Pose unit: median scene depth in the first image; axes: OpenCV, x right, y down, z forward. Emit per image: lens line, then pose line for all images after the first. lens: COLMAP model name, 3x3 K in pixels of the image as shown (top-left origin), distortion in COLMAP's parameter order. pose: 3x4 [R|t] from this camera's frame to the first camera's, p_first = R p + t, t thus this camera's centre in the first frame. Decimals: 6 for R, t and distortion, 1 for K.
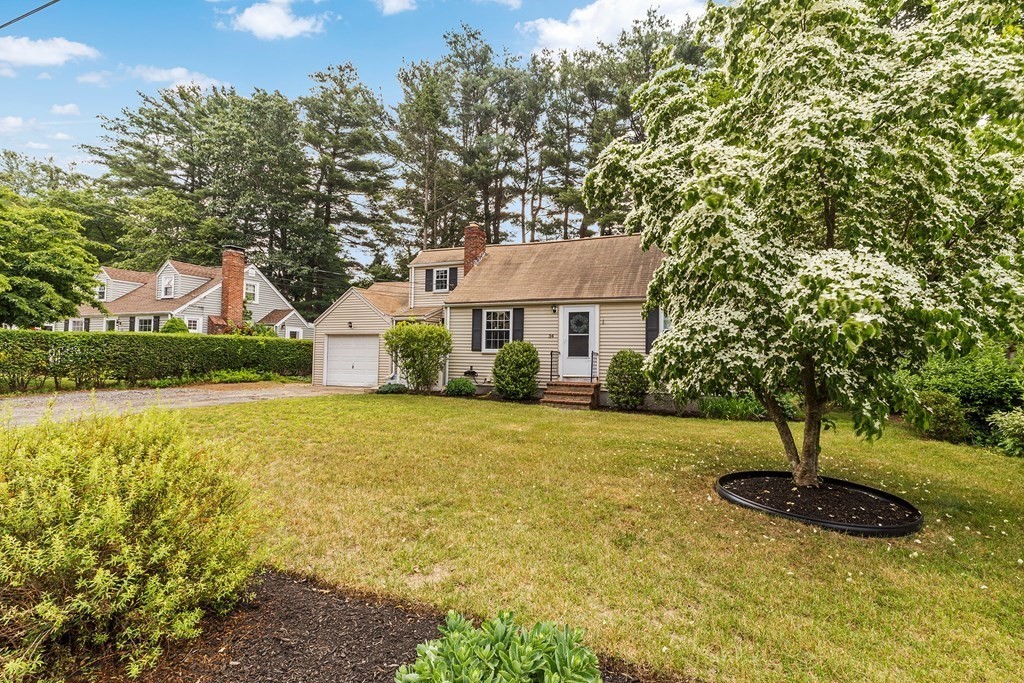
lens RADIAL K [[463.6, 0, 512.0], [0, 463.6, 324.2], [0, 0, 1]] dist [0.002990, 0.000688]
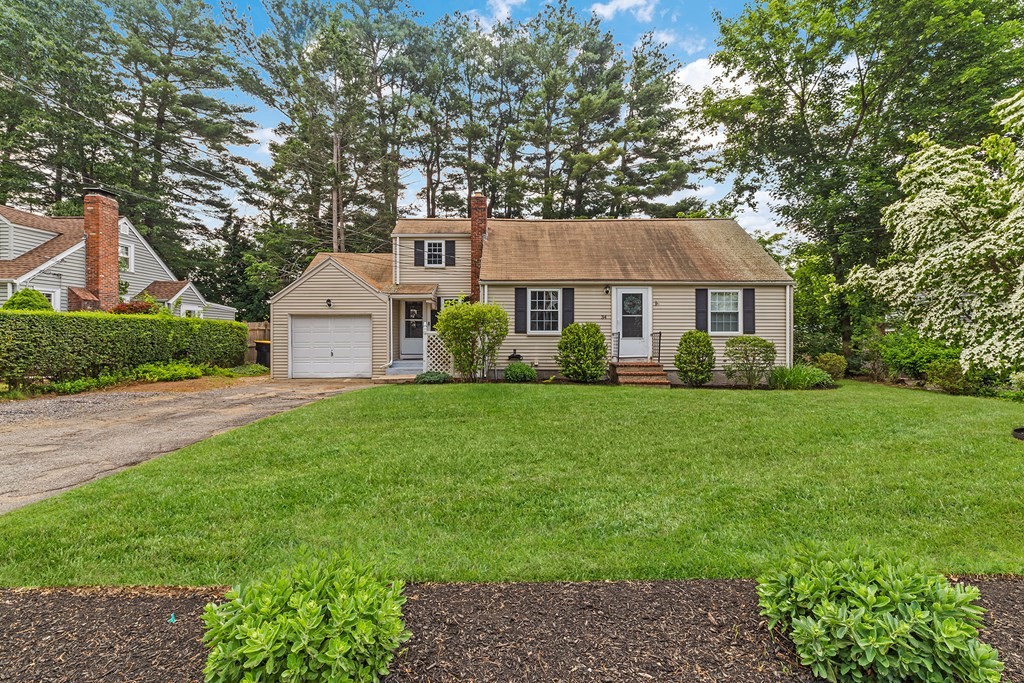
lens RADIAL K [[463.6, 0, 512.0], [0, 463.6, 324.2], [0, 0, 1]] dist [0.002990, 0.000688]
pose [[0.924670, -0.005011, 0.380737, -0.434866], [-0.010933, 0.999152, 0.039703, 0.003058], [-0.380613, -0.040875, 0.923831, 0.142787]]
